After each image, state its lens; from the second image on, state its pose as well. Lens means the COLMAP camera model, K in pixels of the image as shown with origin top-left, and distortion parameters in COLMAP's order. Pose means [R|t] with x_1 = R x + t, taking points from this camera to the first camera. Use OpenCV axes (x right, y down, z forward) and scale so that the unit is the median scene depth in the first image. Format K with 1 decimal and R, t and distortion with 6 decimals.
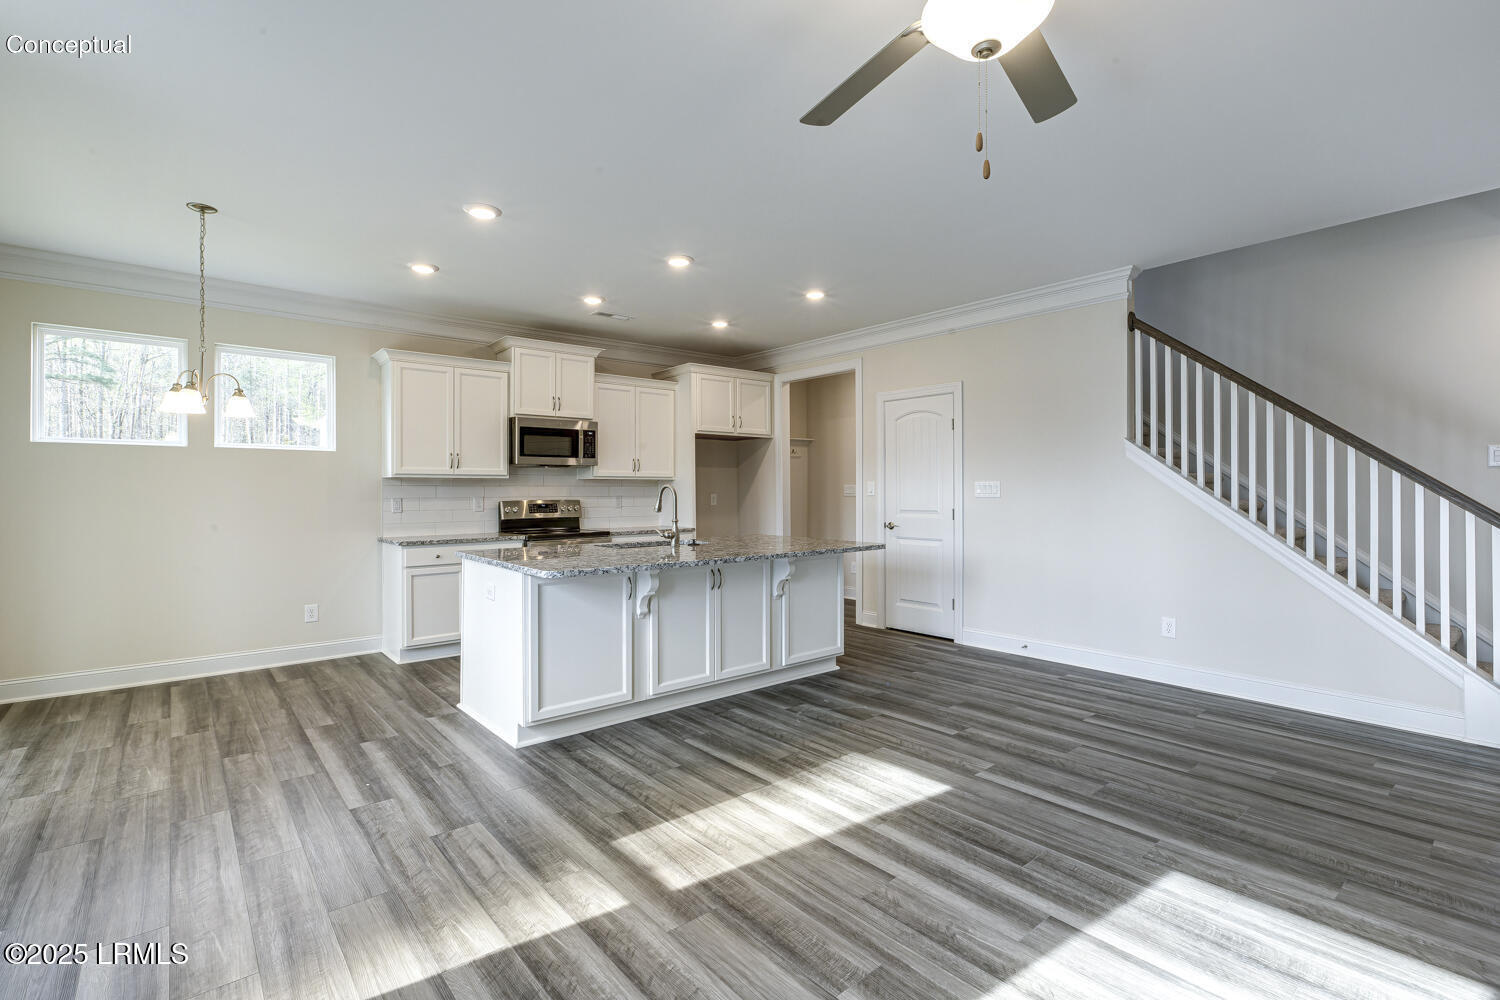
lens RADIAL K [[679.2, 0, 744.5], [0, 679.2, 490.1], [0, 0, 1]] dist [-0.000753, 0.000239]
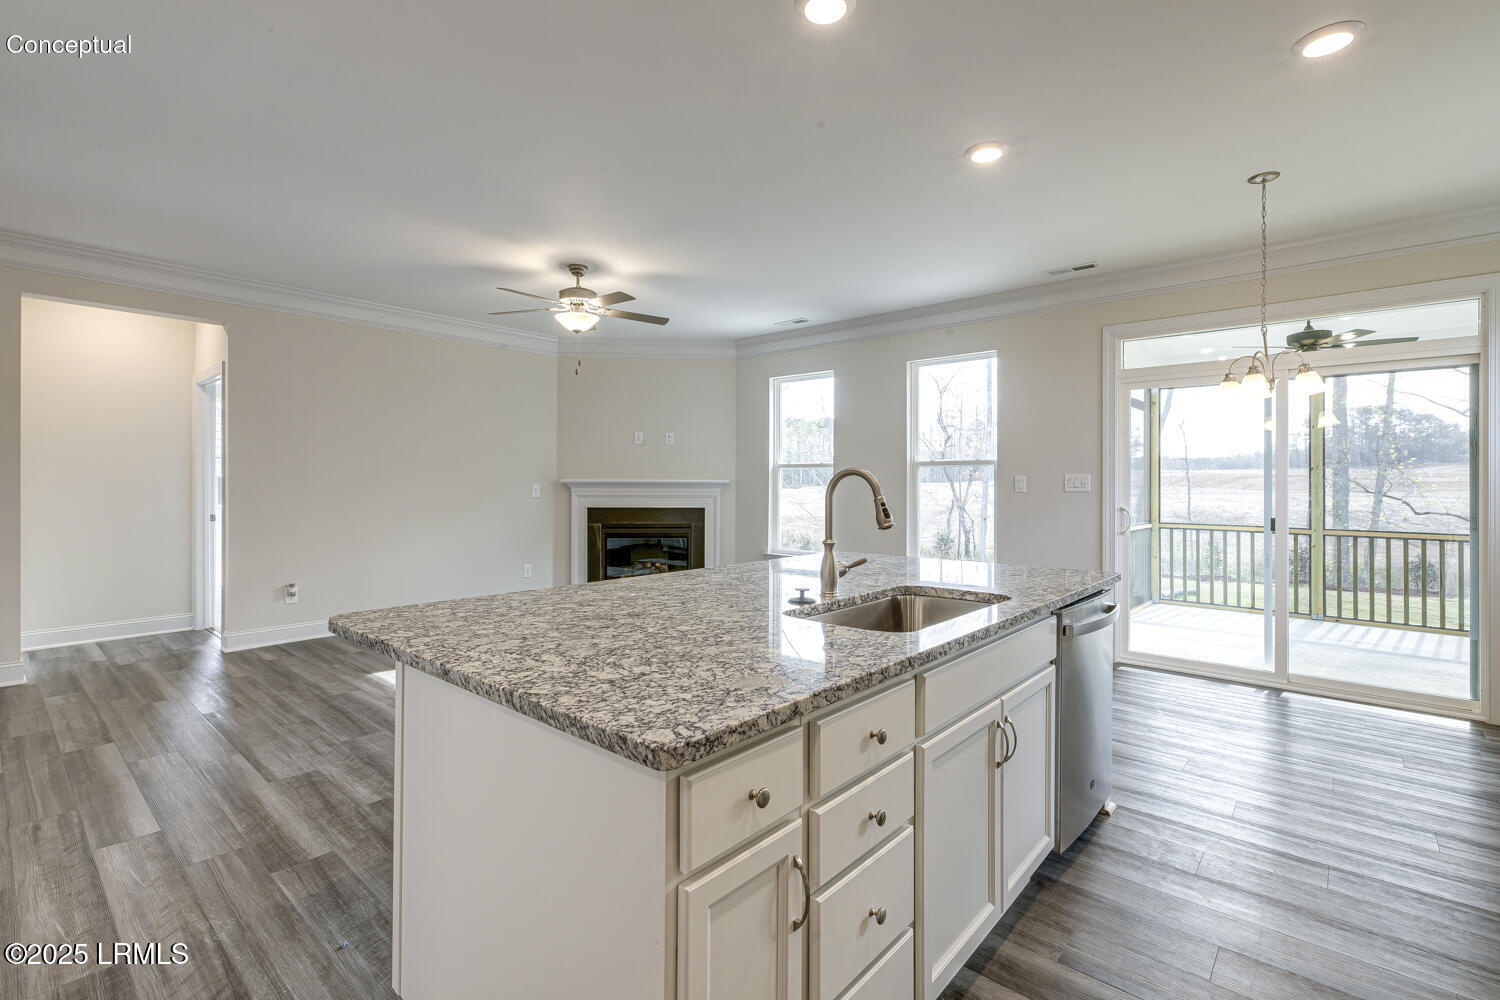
lens RADIAL K [[679.2, 0, 749.1], [0, 679.2, 490.3], [0, 0, 1]] dist [-0.000753, 0.000239]
pose [[-0.987446, 0.001706, -0.157947, 0.062819], [0.000721, 0.999980, 0.006293, 0.010967], [0.157954, 0.006100, -0.987428, 2.821993]]
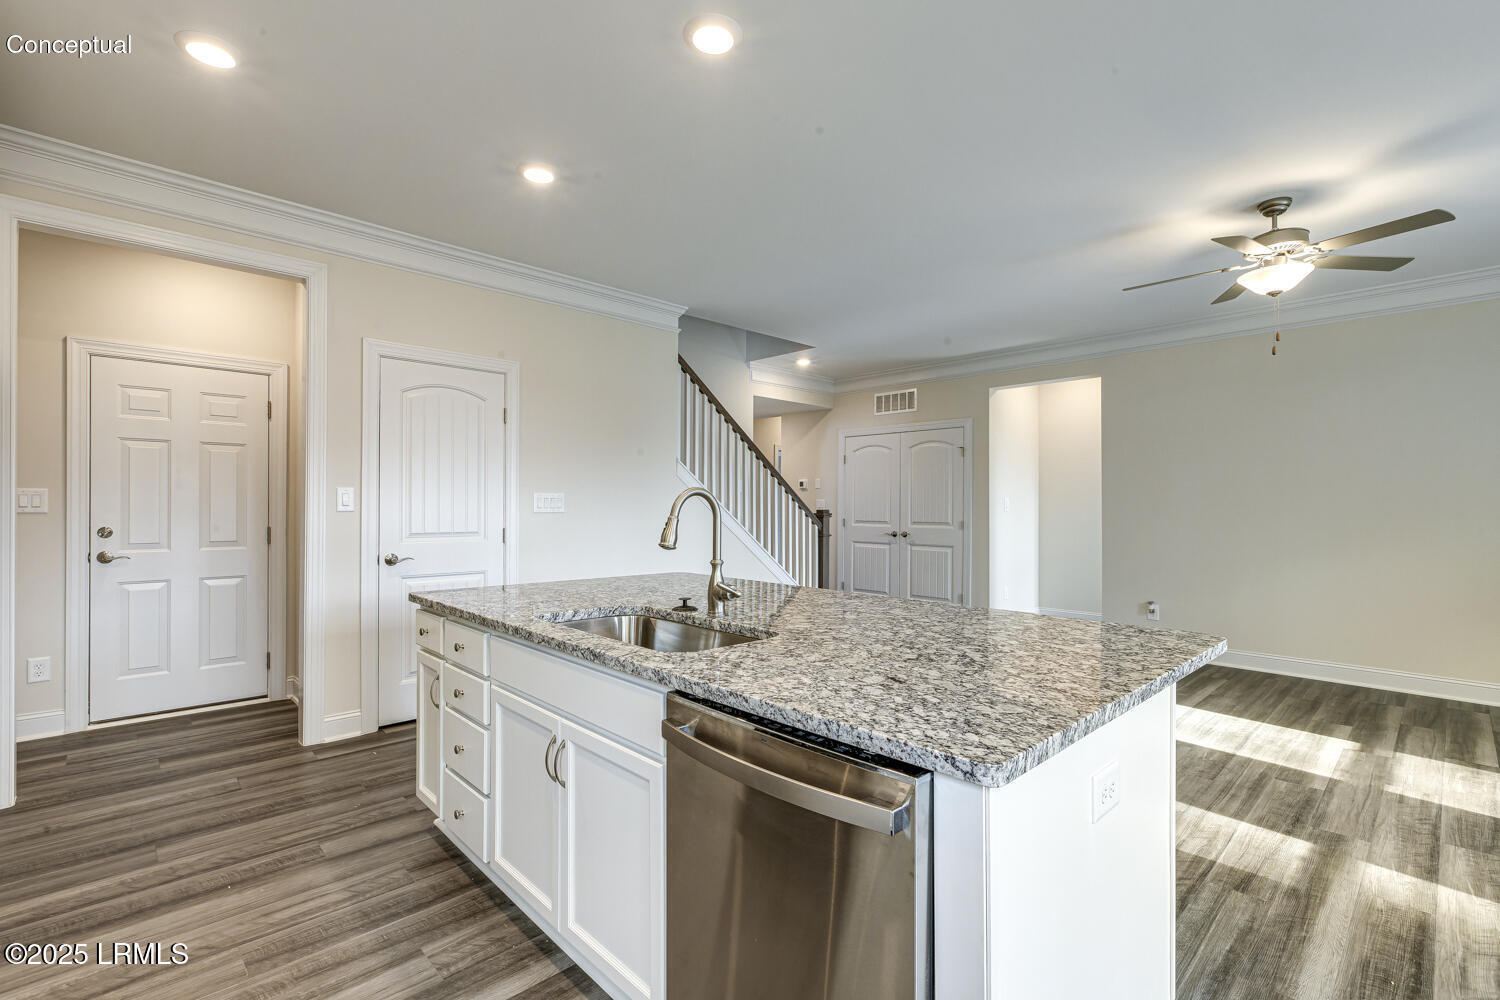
lens RADIAL K [[679.2, 0, 745.6], [0, 679.2, 509.3], [0, 0, 1]] dist [-0.000753, 0.000239]
pose [[-0.065172, 0.002192, 0.997872, -1.135411], [-0.004019, 0.999989, -0.002459, 0.018534], [-0.997866, -0.004170, -0.065162, 1.941869]]
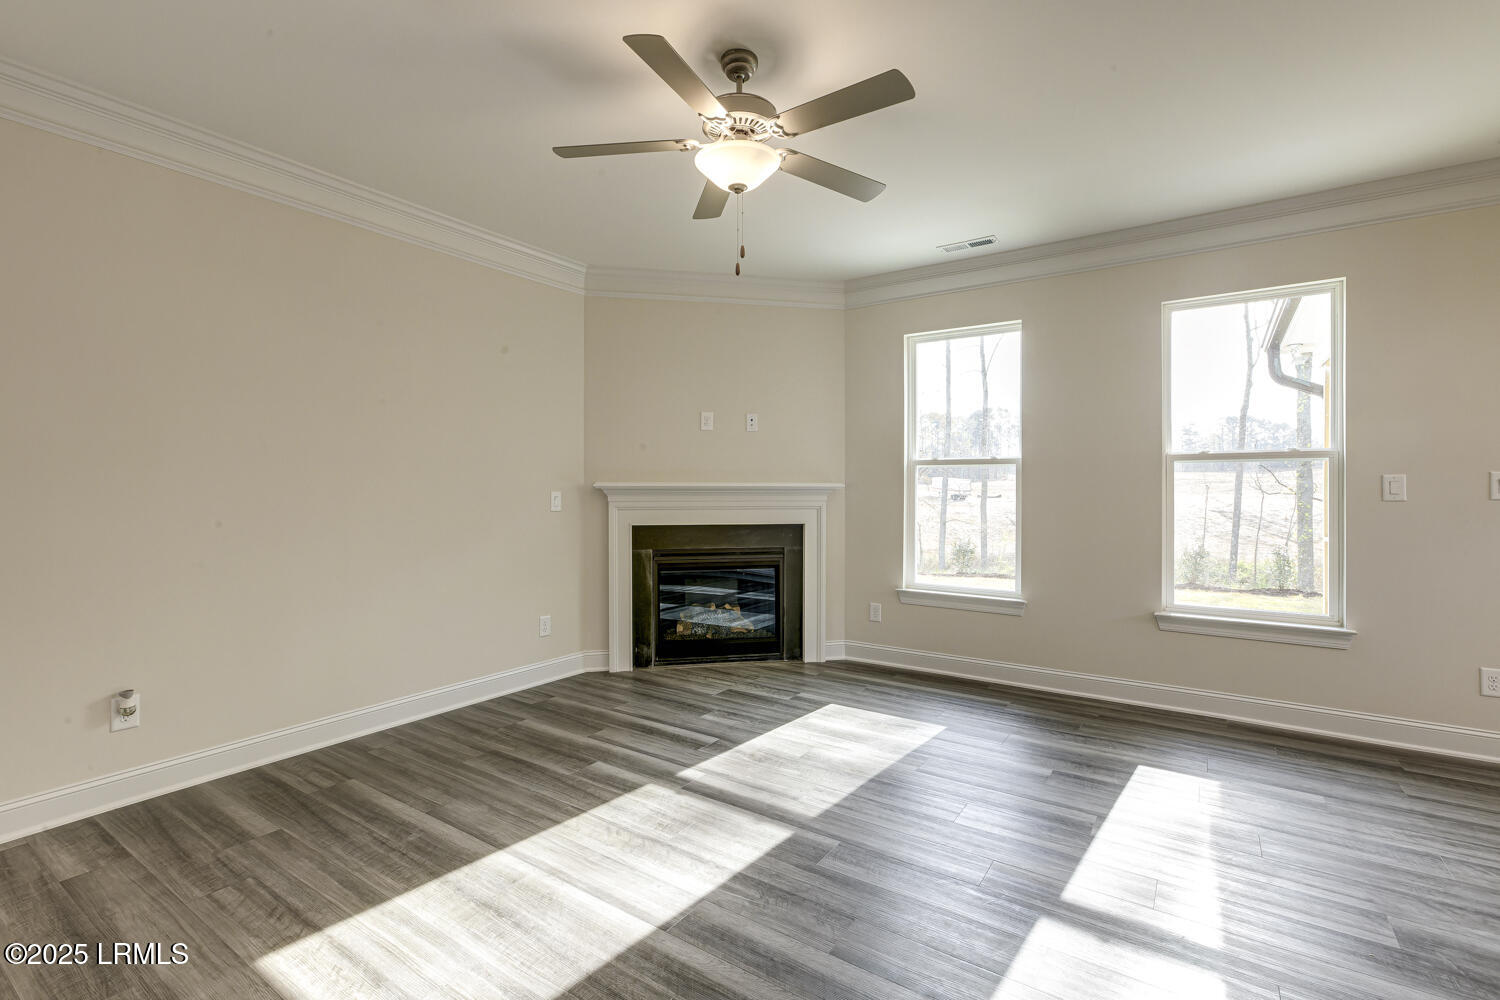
lens RADIAL K [[679.2, 0, 752.1], [0, 679.2, 495.1], [0, 0, 1]] dist [-0.000753, 0.000239]
pose [[-0.960626, 0.007014, -0.277756, 0.523038], [0.005272, 0.999961, 0.007017, 0.004221], [0.277795, 0.005276, -0.960626, 1.716483]]
